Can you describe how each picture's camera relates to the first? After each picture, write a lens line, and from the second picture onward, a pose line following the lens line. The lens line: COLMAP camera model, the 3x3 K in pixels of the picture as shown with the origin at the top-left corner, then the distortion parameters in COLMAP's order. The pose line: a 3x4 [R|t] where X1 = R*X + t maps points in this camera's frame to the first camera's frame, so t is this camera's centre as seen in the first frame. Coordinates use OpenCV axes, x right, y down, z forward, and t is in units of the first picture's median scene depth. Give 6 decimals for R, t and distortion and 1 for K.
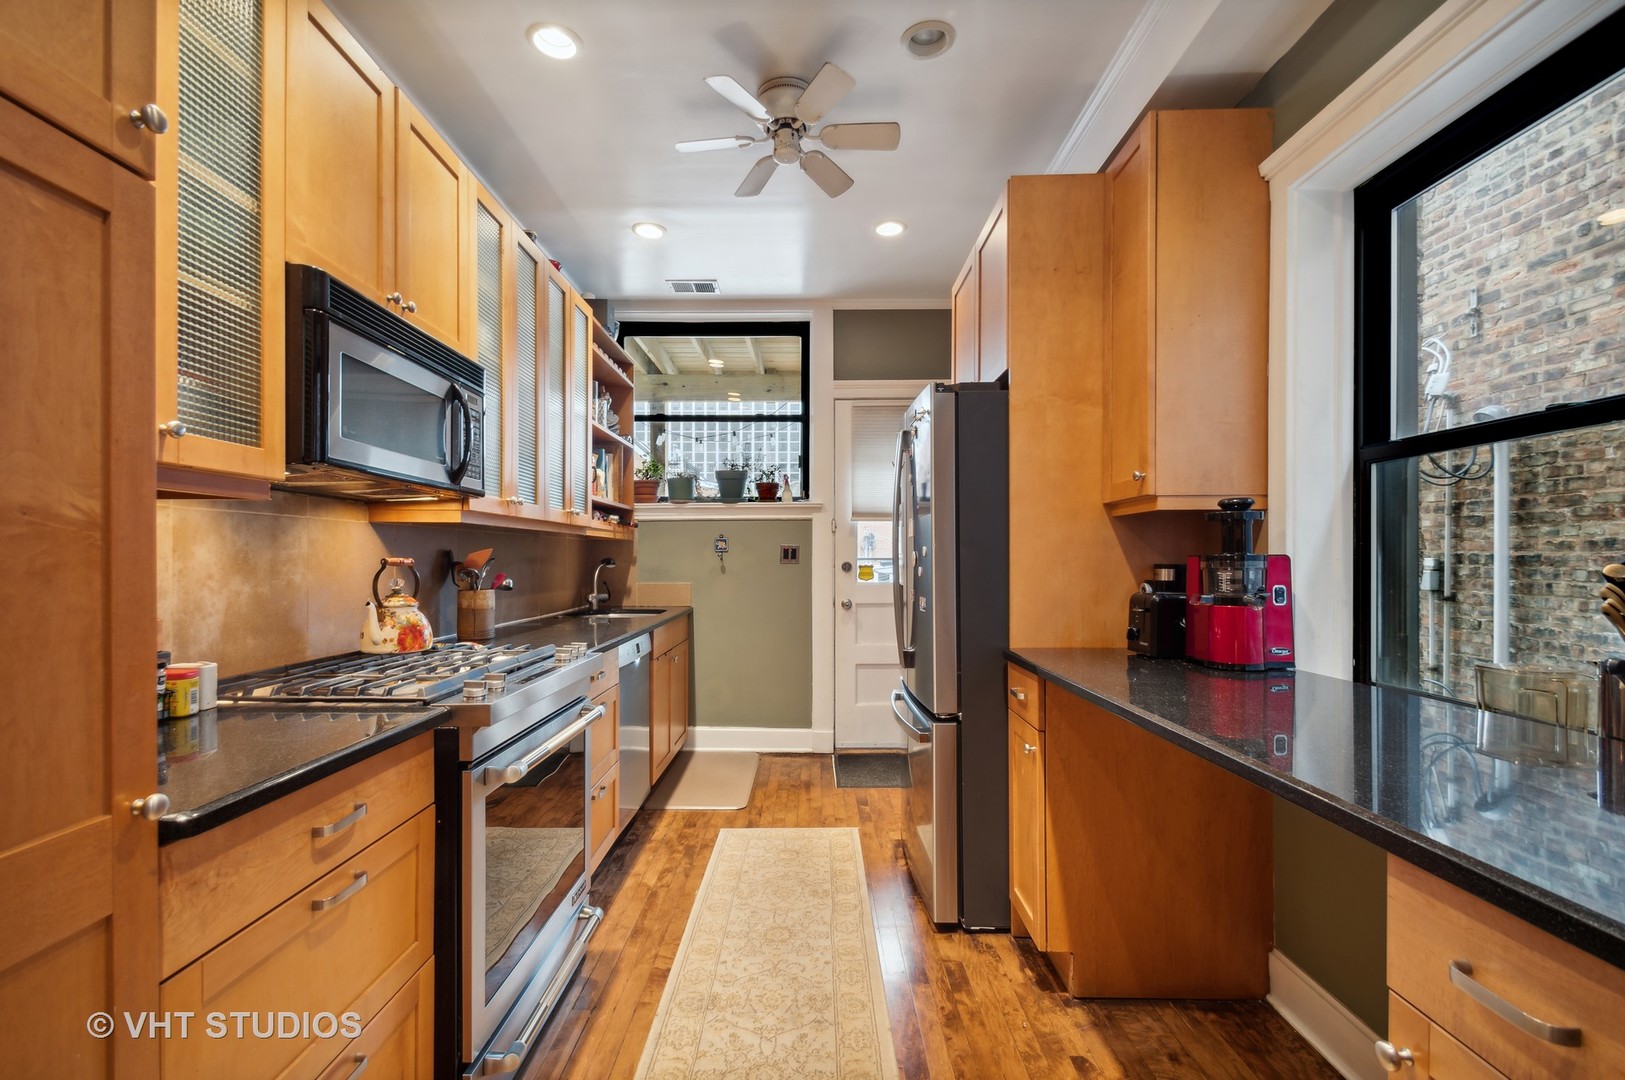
lens RADIAL K [[717.1, 0, 795.0], [0, 717.1, 566.4], [0, 0, 1]] dist [0.007130, -0.013579]
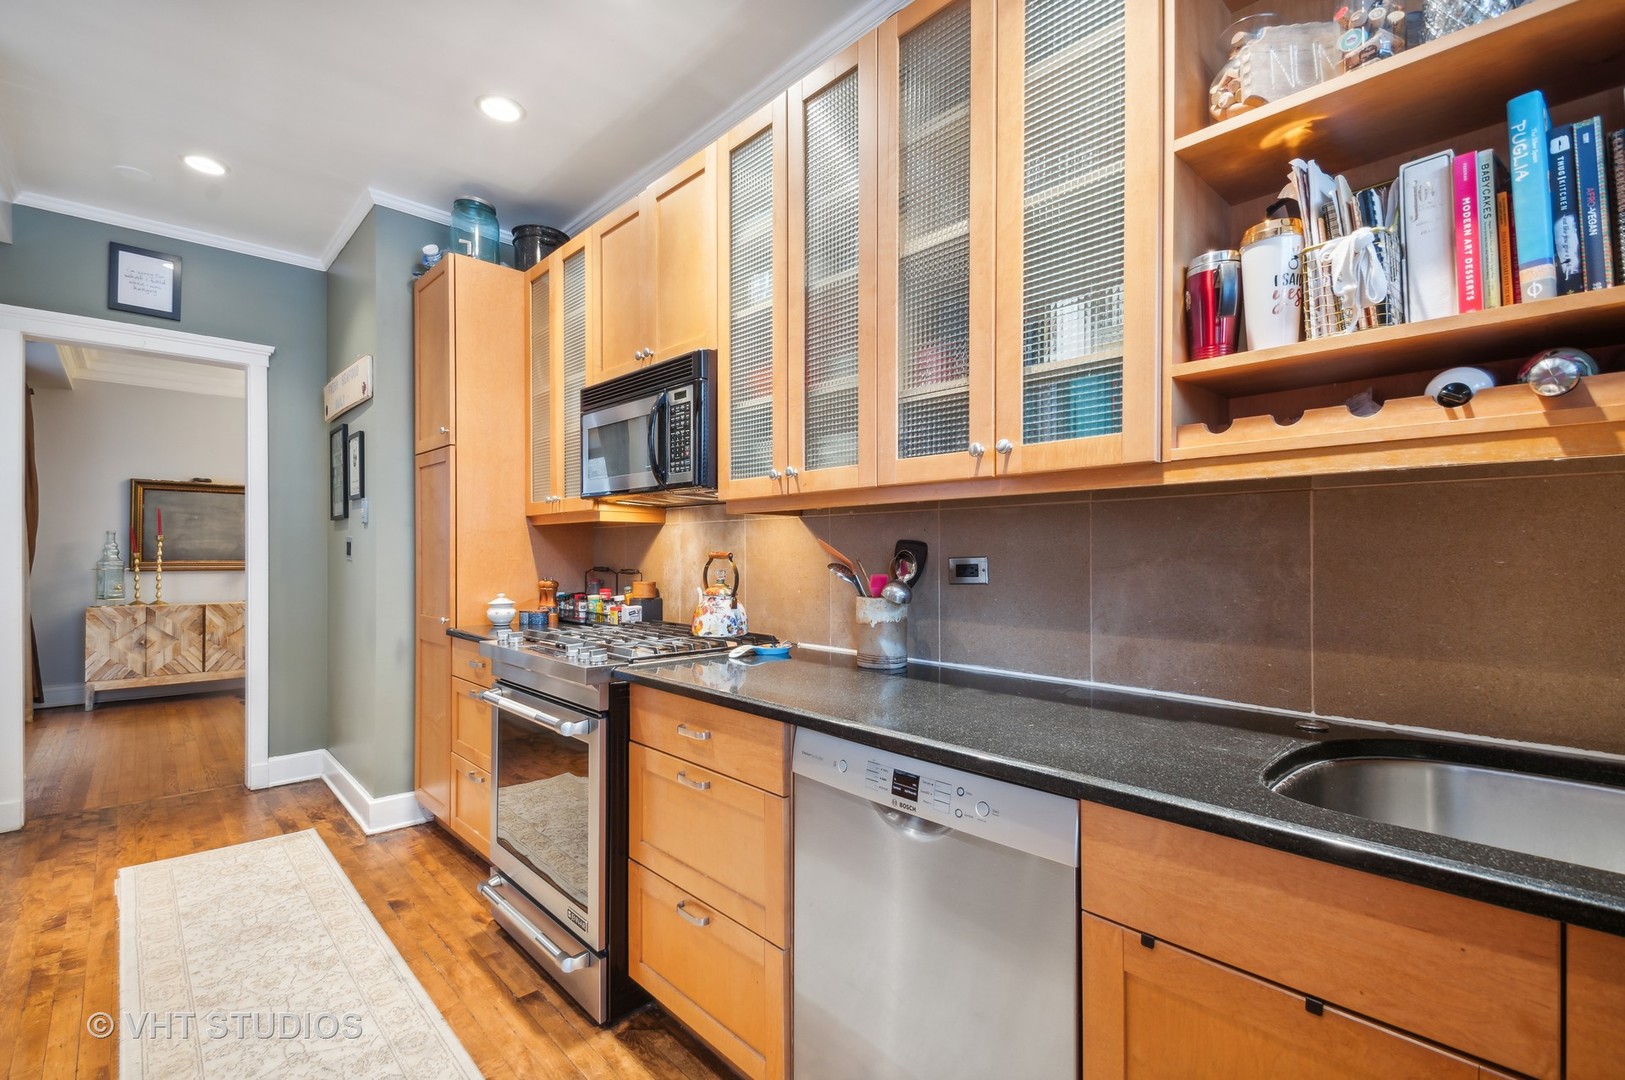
lens RADIAL K [[724.4, 0, 815.4], [0, 724.4, 547.1], [0, 0, 1]] dist [0.014543, -0.012229]
pose [[-0.710878, -0.001852, -0.703313, 0.168845], [-0.005303, 0.999982, 0.002726, -0.028440], [0.703295, 0.005668, -0.710876, 2.415210]]
